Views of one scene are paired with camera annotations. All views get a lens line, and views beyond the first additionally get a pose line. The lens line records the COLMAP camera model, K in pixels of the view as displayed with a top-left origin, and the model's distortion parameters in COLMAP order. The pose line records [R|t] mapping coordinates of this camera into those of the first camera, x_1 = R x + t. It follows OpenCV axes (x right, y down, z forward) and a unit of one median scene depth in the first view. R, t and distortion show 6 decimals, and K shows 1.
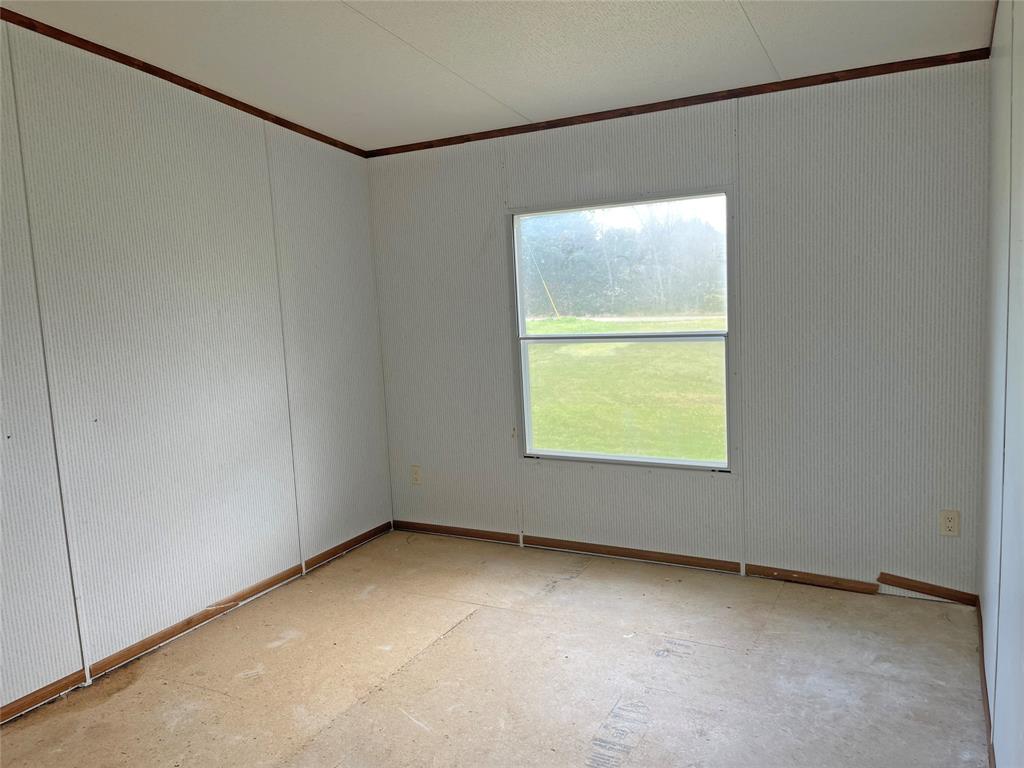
lens RADIAL K [[800.5, 0, 514.1], [0, 800.5, 382.8], [0, 0, 1]] dist [0.012957, -0.020454]
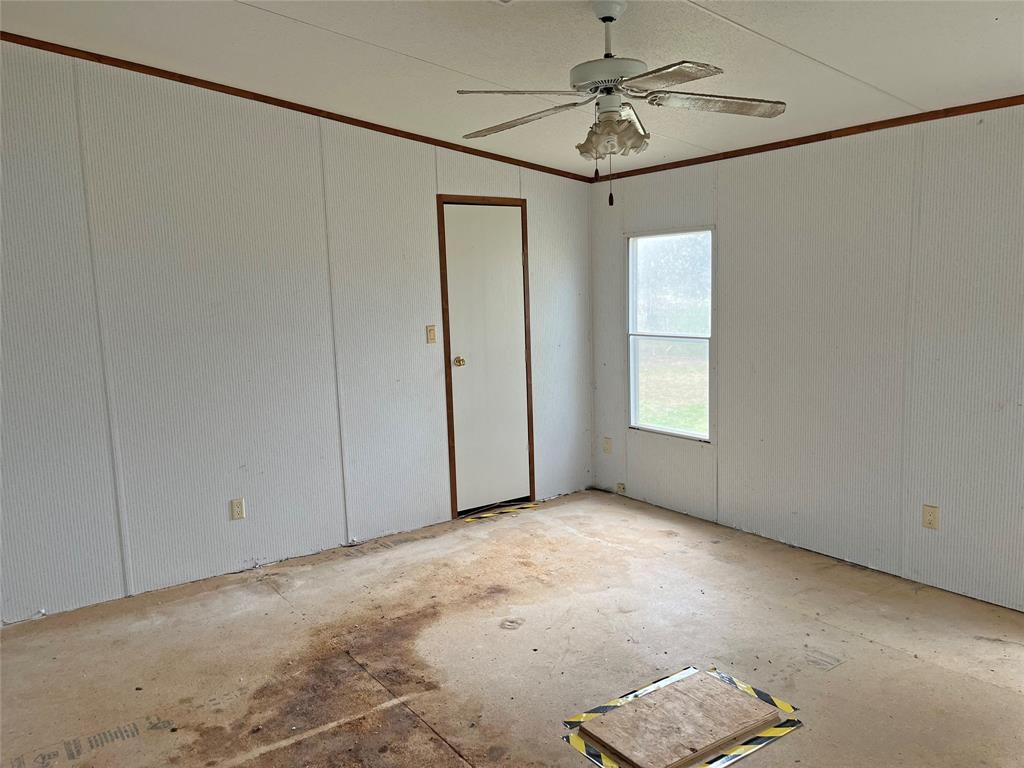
lens RADIAL K [[800.5, 0, 509.7], [0, 800.5, 386.0], [0, 0, 1]] dist [0.012957, -0.020454]
pose [[0.903053, 0.092933, -0.419356, 0.376986], [-0.090560, 0.995562, 0.025612, 0.010997], [0.419875, 0.014848, 0.907460, -0.236750]]
